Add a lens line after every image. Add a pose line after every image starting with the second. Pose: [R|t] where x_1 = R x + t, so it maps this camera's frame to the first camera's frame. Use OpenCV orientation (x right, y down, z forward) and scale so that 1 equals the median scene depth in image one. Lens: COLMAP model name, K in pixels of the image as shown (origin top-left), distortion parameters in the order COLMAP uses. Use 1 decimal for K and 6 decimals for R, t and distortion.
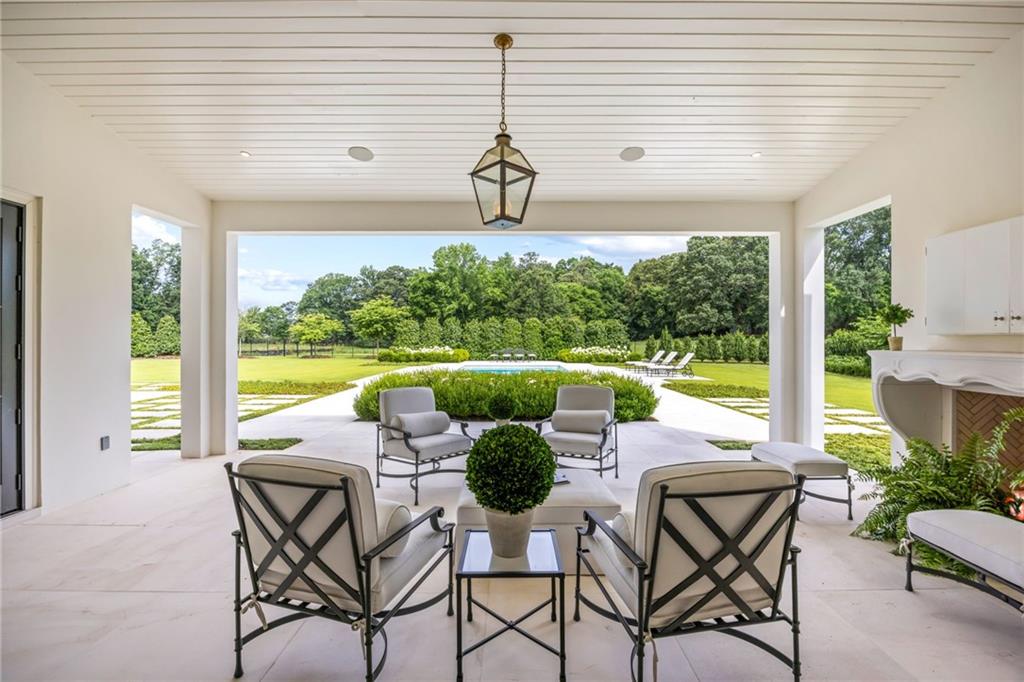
lens RADIAL K [[440.2, 0, 518.7], [0, 440.2, 341.4], [0, 0, 1]] dist [-0.000238, 0.000022]
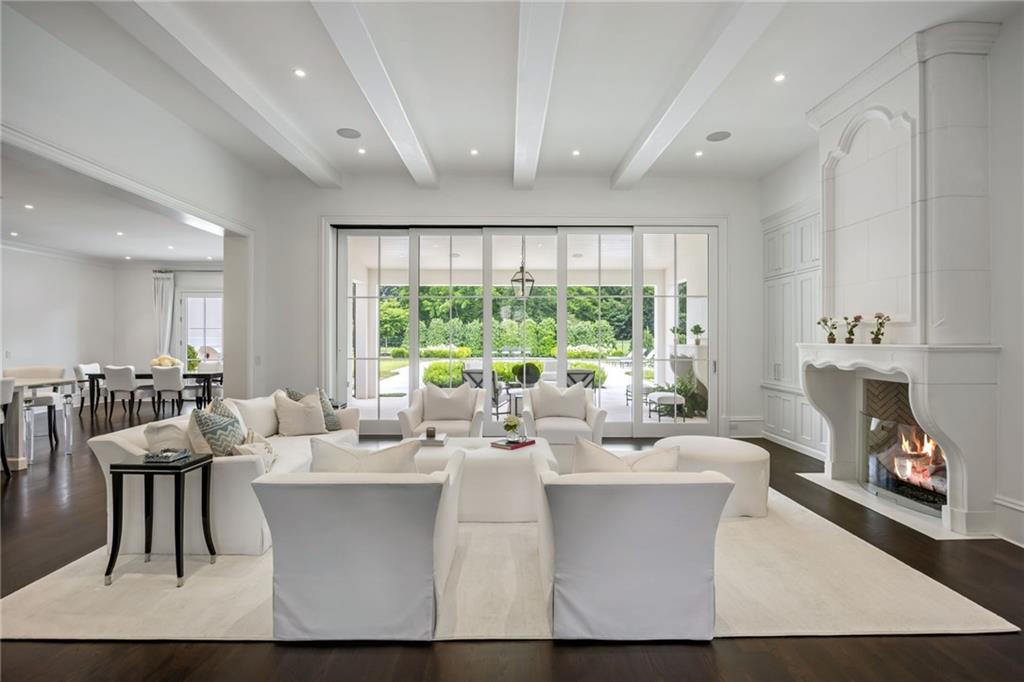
lens RADIAL K [[474.7, 0, 511.1], [0, 474.7, 342.4], [0, 0, 1]] dist [0.000690, 0.000058]
pose [[1.000000, 0.000312, -0.000763, -0.011011], [-0.000308, 0.999989, 0.004766, -0.000219], [0.000765, -0.004766, 0.999988, -0.207526]]
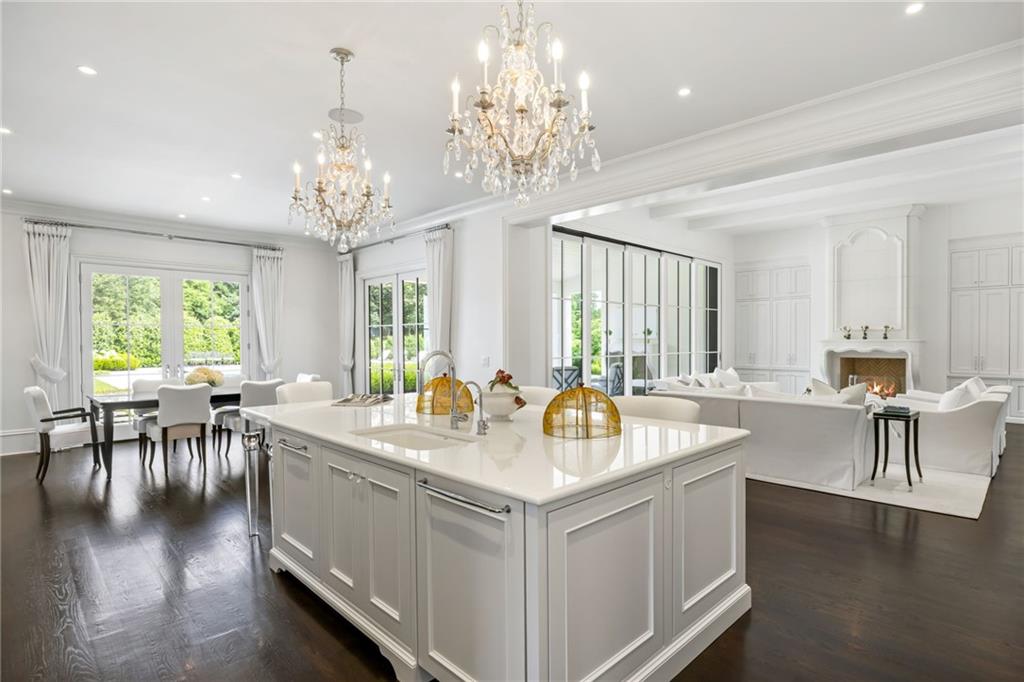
lens RADIAL K [[513.3, 0, 508.7], [0, 513.3, 340.1], [0, 0, 1]] dist [-0.006434, -0.000492]
pose [[0.722481, -0.004680, 0.691375, -0.269333], [0.008680, 0.999960, -0.002302, -0.000005], [-0.691336, 0.007665, 0.722492, -0.143897]]
